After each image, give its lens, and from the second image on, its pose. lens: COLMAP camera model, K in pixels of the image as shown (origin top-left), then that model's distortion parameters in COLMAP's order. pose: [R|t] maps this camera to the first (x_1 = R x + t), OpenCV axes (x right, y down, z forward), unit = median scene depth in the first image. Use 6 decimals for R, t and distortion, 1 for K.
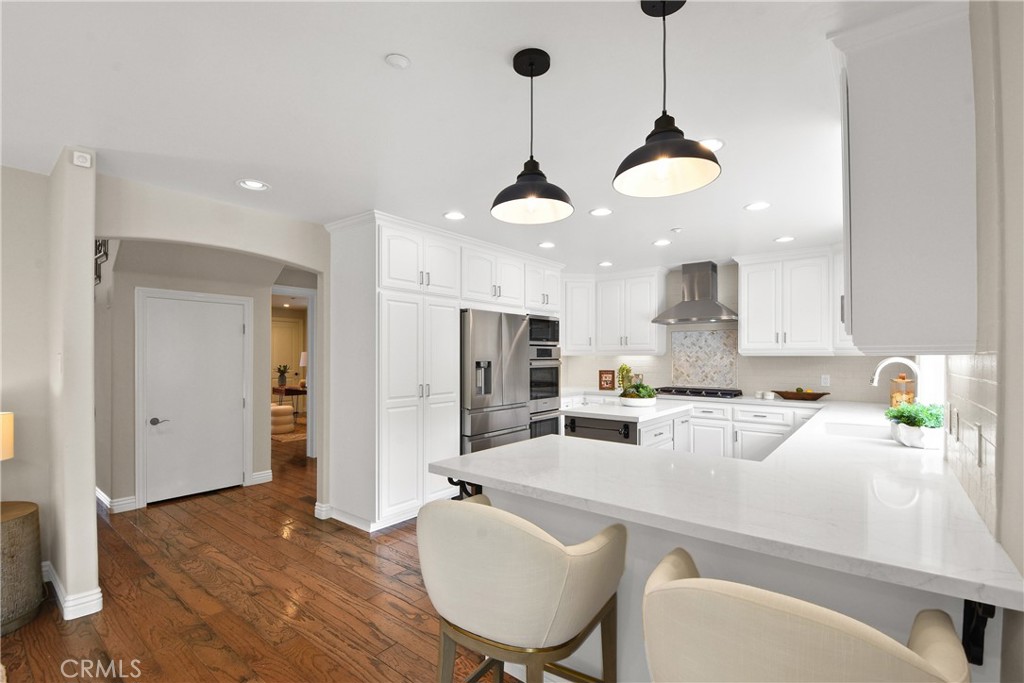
lens RADIAL K [[464.1, 0, 512.0], [0, 464.1, 355.6], [0, 0, 1]] dist [0.021137, -0.027184]
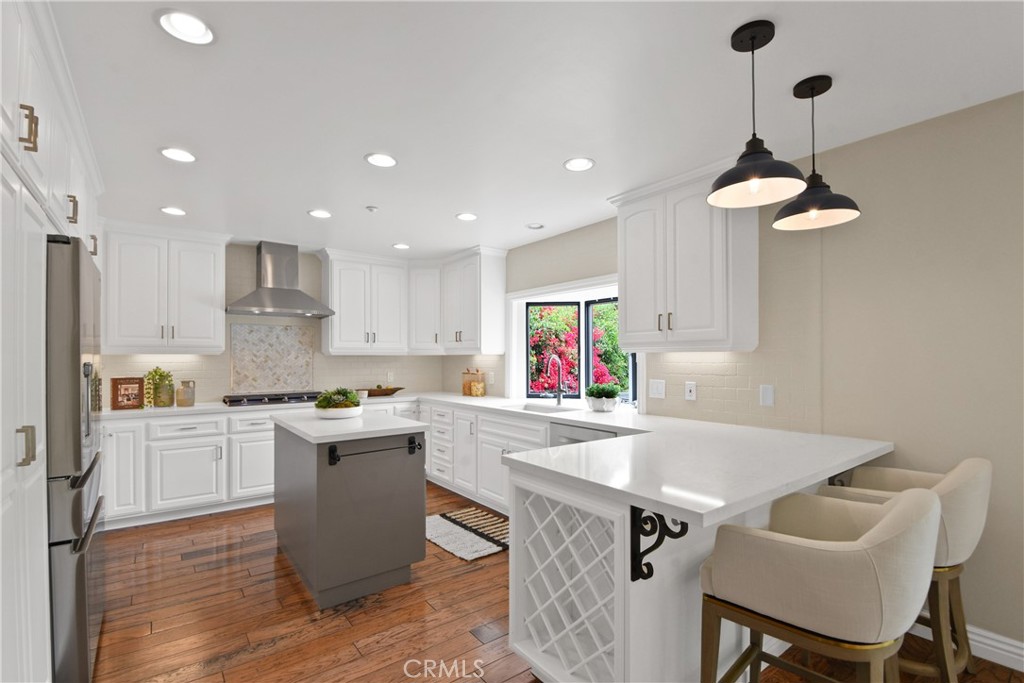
lens RADIAL K [[464.1, 0, 512.0], [0, 464.1, 355.6], [0, 0, 1]] dist [0.021137, -0.027184]
pose [[0.244041, 0.003306, 0.969759, -0.301792], [0.001522, 0.999992, -0.003792, 0.005483], [-0.969764, 0.002402, 0.244034, 0.382761]]
